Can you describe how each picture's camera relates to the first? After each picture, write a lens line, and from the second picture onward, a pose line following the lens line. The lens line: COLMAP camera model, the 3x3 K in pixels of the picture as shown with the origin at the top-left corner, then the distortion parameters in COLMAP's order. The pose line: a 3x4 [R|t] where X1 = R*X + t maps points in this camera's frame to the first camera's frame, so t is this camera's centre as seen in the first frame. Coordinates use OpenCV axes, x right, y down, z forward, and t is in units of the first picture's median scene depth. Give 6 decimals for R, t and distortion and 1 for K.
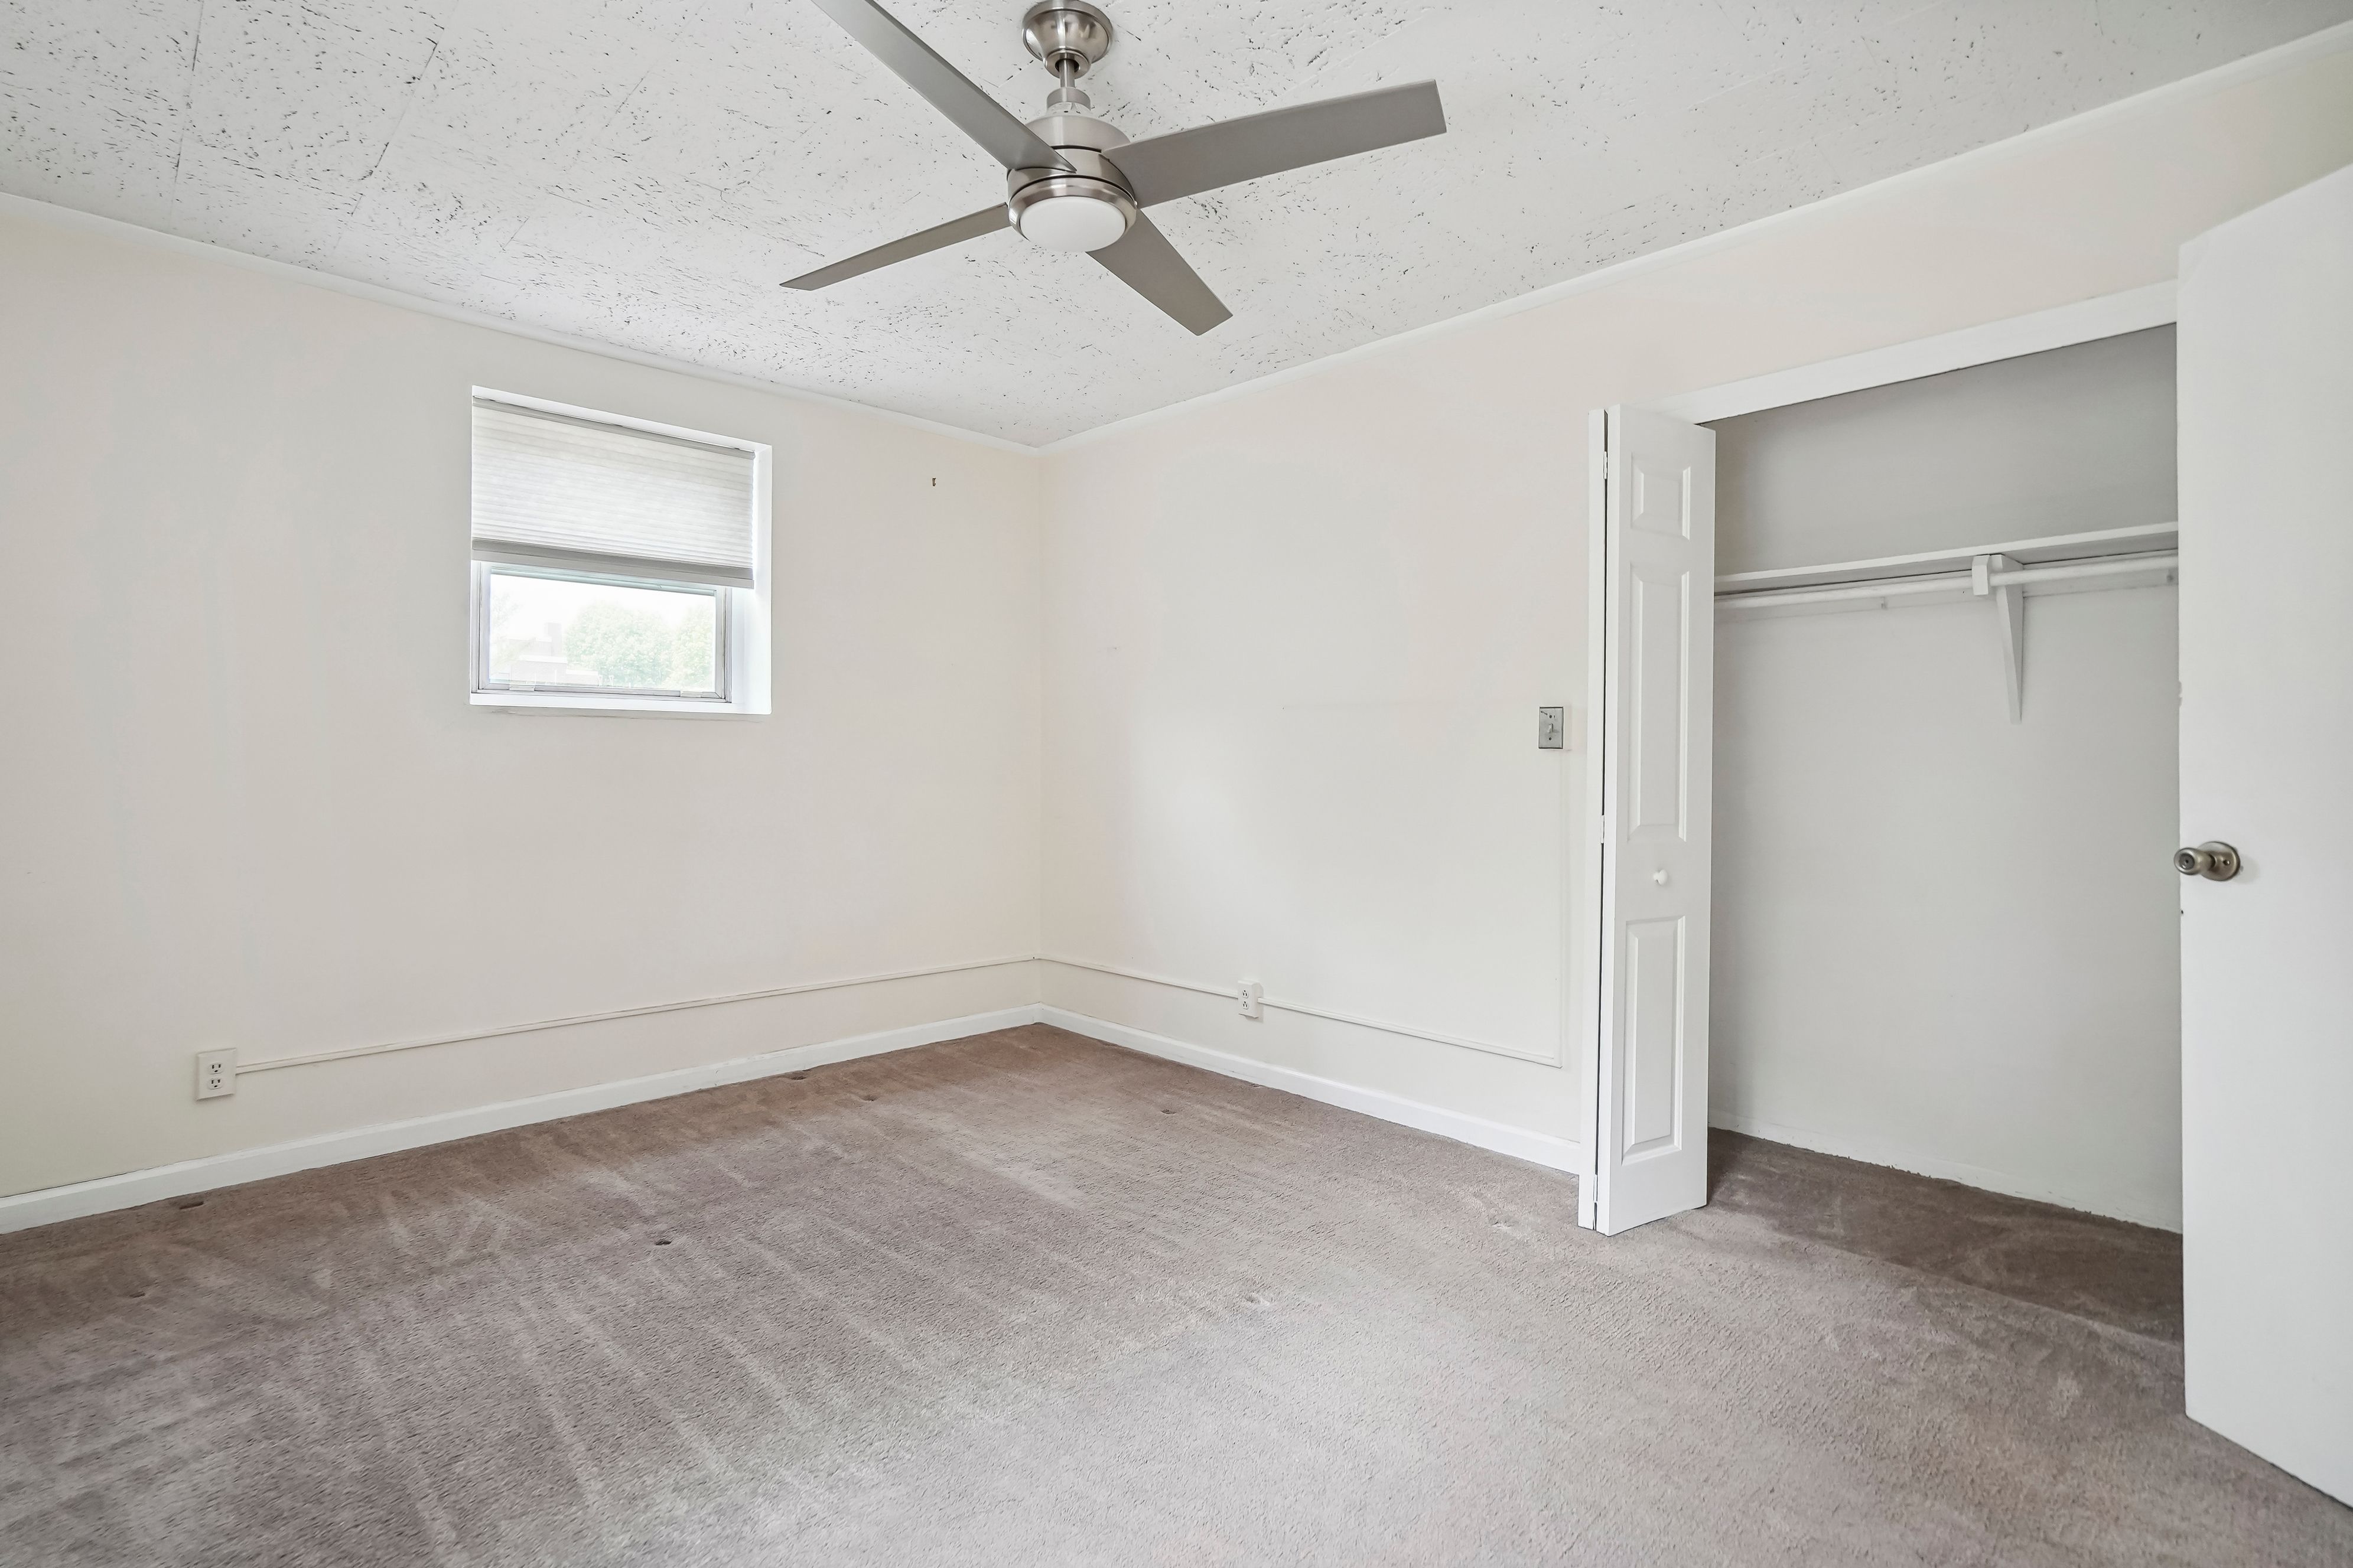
lens RADIAL K [[1107.7, 0, 1179.0], [0, 1107.7, 752.9], [0, 0, 1]] dist [-0.035190, 0.027039]
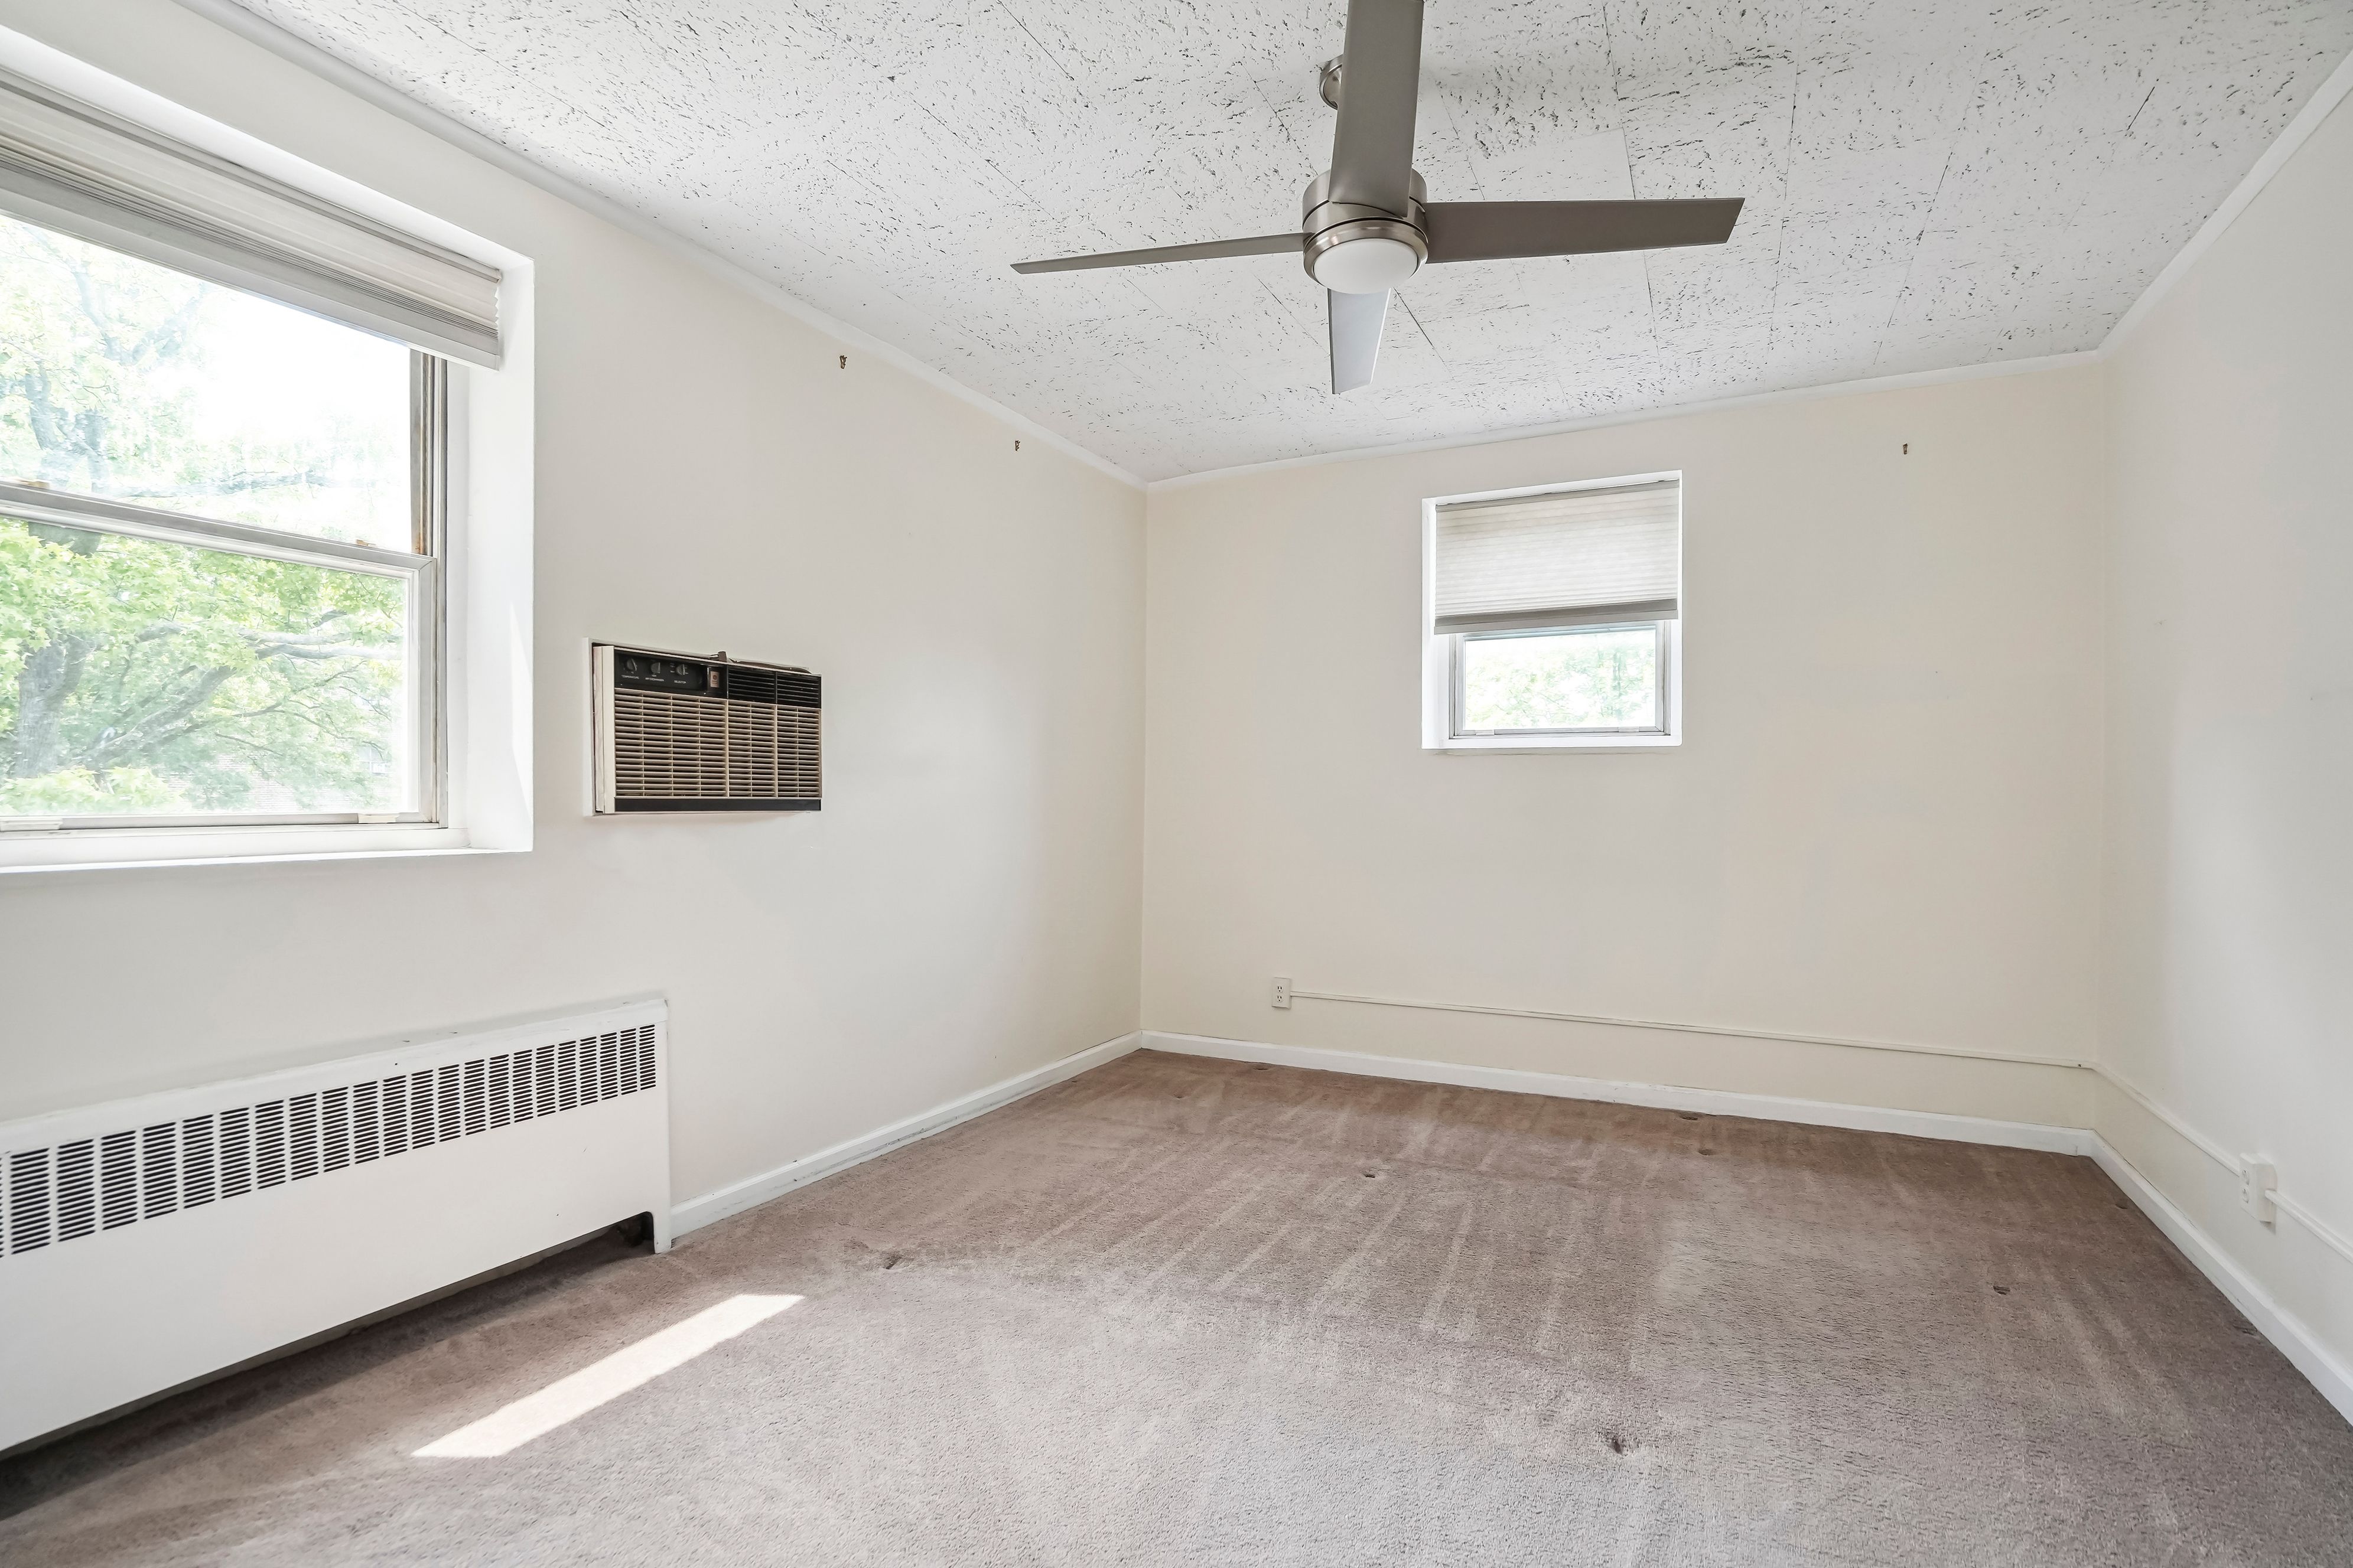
lens RADIAL K [[1134.4, 0, 1170.0], [0, 1134.4, 822.5], [0, 0, 1]] dist [-0.000830, 0.000457]
pose [[0.312785, 0.018000, -0.949653, 0.548114], [0.009358, 0.999713, 0.022031, 0.009315], [0.949778, -0.015777, 0.312527, 0.306189]]
